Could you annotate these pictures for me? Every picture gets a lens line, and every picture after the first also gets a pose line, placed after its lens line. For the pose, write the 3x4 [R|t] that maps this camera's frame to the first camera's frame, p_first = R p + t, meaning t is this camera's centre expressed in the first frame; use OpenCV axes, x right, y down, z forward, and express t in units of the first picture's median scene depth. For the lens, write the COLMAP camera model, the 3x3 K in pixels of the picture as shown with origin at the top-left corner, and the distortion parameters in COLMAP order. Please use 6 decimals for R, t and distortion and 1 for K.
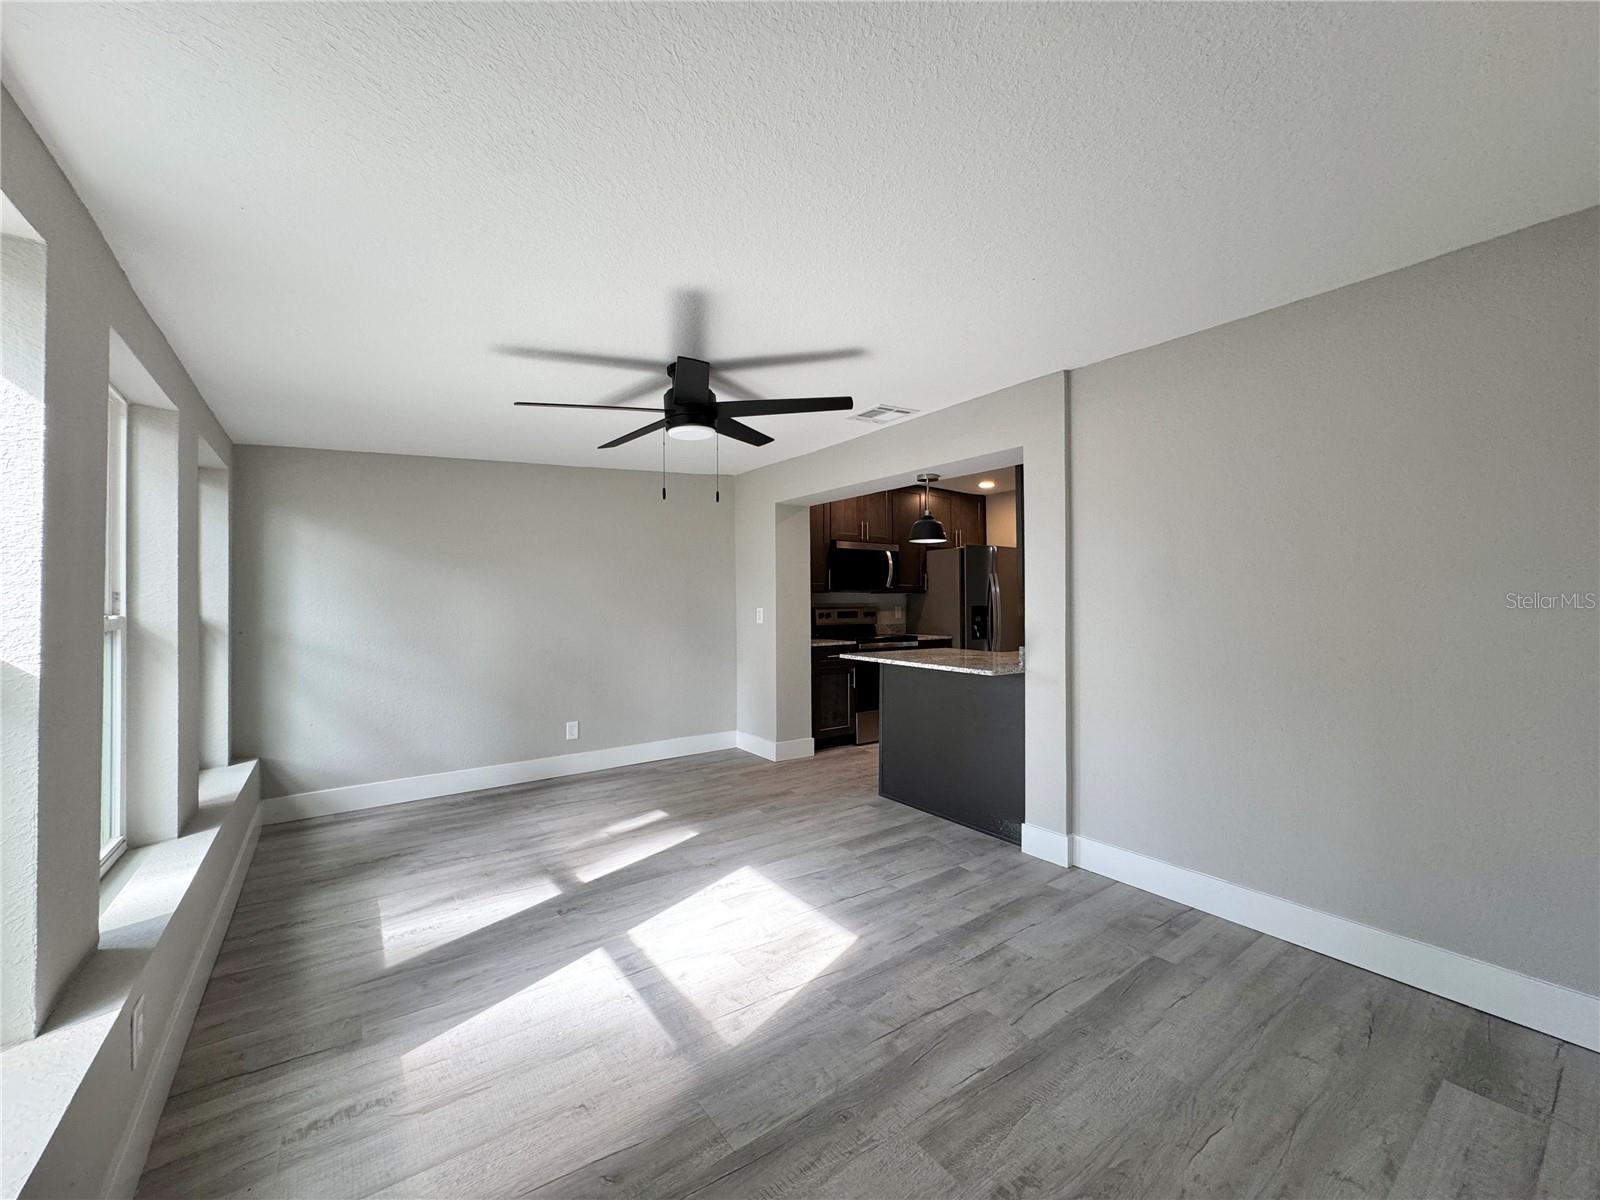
lens RADIAL K [[635.6, 0, 799.4], [0, 635.6, 600.4], [0, 0, 1]] dist [-0.002408, 0.000546]
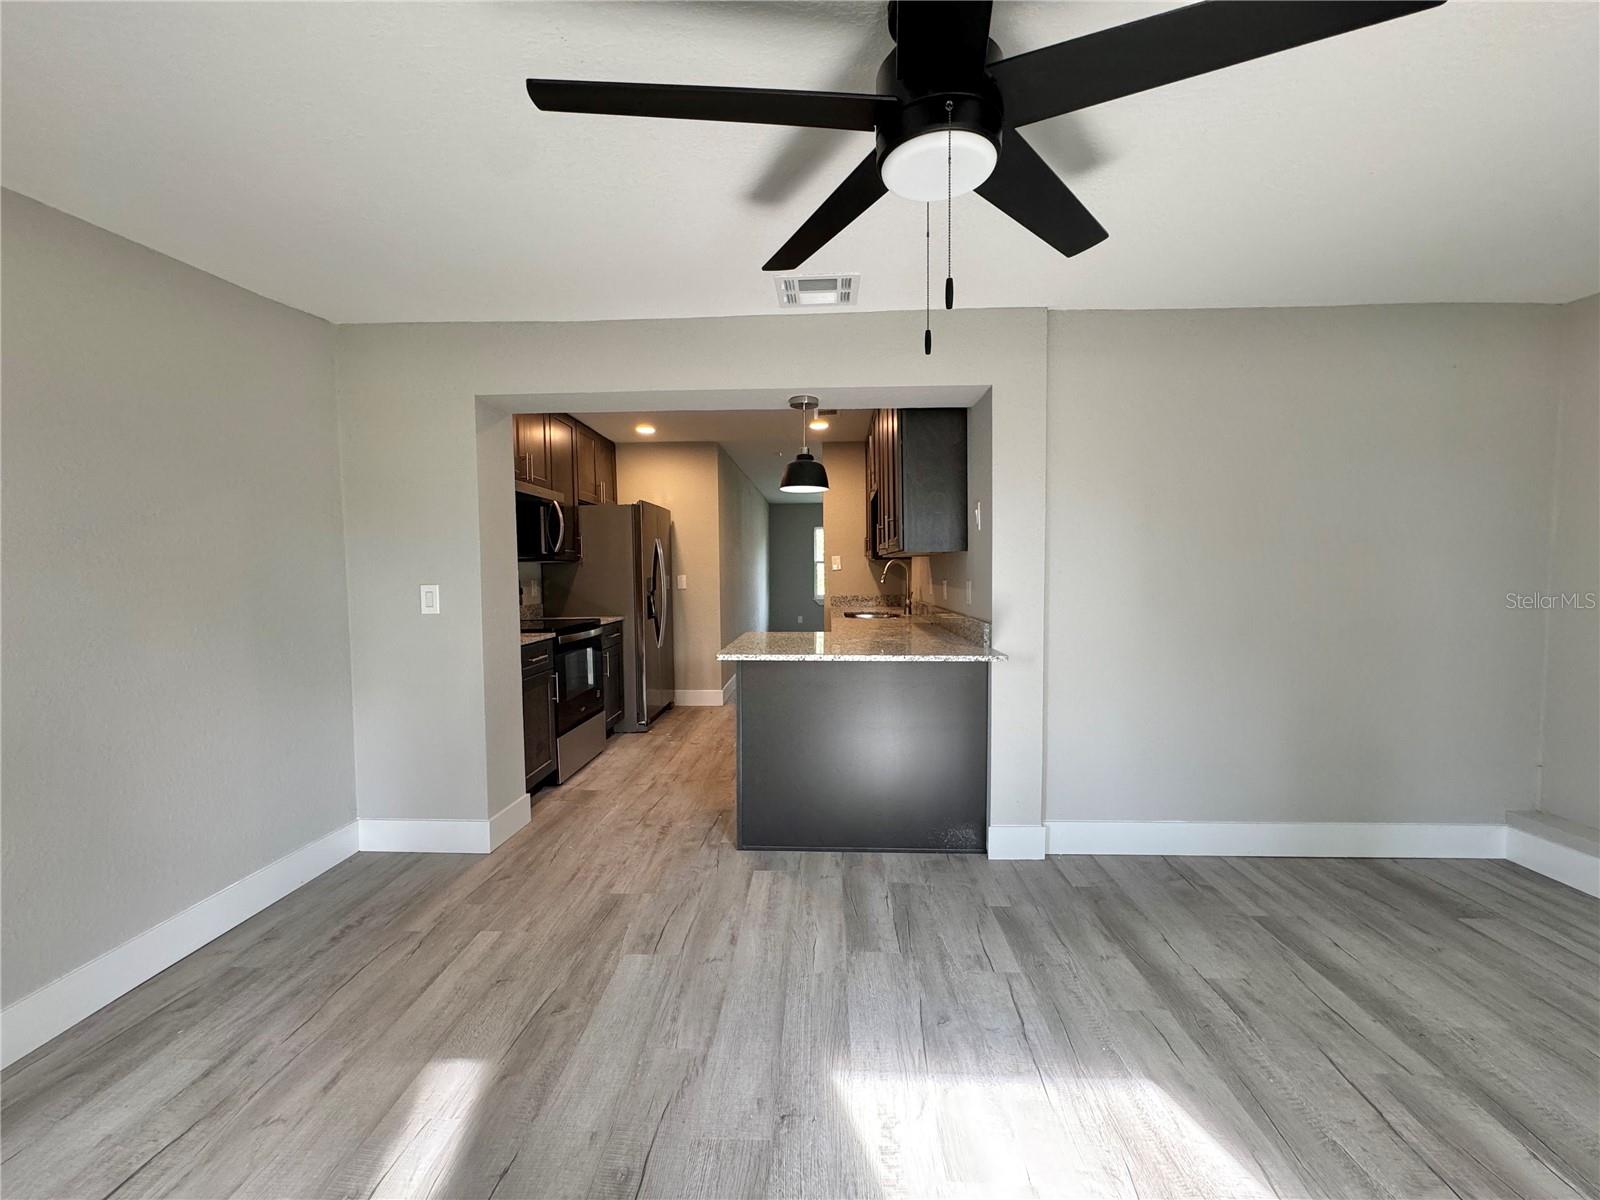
lens RADIAL K [[635.6, 0, 799.4], [0, 635.6, 600.4], [0, 0, 1]] dist [-0.002408, 0.000546]
pose [[0.620452, -0.039252, 0.783261, -0.469282], [0.004620, 0.998912, 0.046399, 0.001482], [-0.784230, -0.025170, 0.619959, 0.666017]]
